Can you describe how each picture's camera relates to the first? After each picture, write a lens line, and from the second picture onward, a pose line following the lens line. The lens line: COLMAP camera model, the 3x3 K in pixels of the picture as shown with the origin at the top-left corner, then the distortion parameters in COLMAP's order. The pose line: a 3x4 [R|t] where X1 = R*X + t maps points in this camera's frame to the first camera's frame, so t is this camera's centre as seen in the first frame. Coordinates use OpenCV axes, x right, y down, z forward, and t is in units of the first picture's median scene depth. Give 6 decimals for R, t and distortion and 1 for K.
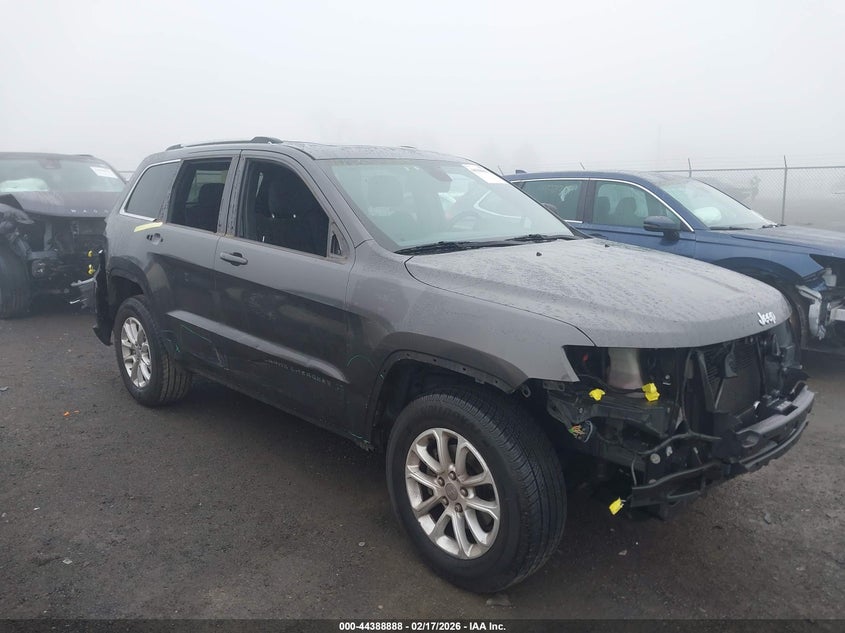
lens RADIAL K [[649.3, 0, 418.9], [0, 649.3, 315.5], [0, 0, 1]] dist [0.059390, -0.100636]
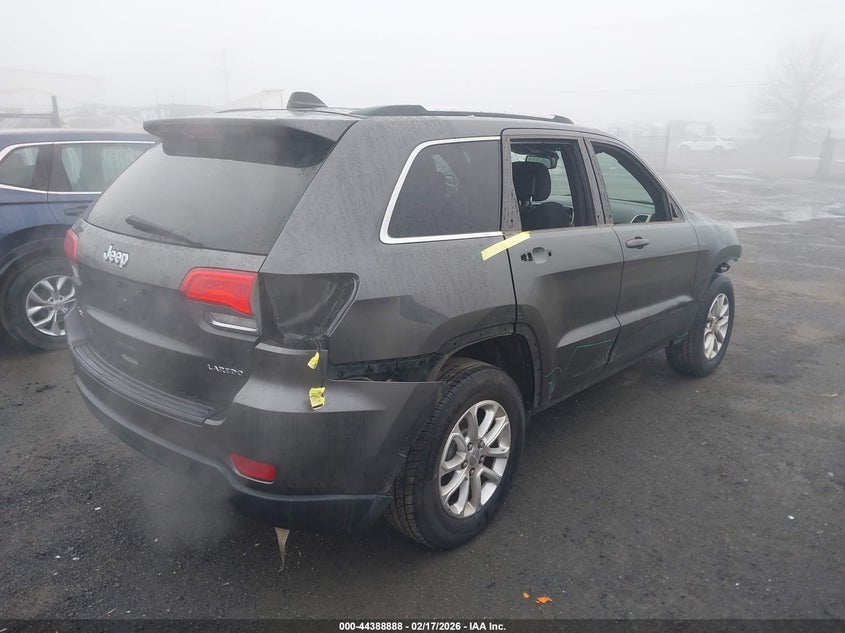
lens RADIAL K [[649.3, 0, 418.9], [0, 649.3, 315.5], [0, 0, 1]] dist [0.059390, -0.100636]
pose [[-0.052773, -0.259775, 0.964226, -1.081388], [0.182658, 0.946770, 0.265070, -0.263673], [-0.981759, 0.190112, -0.002514, 1.140970]]
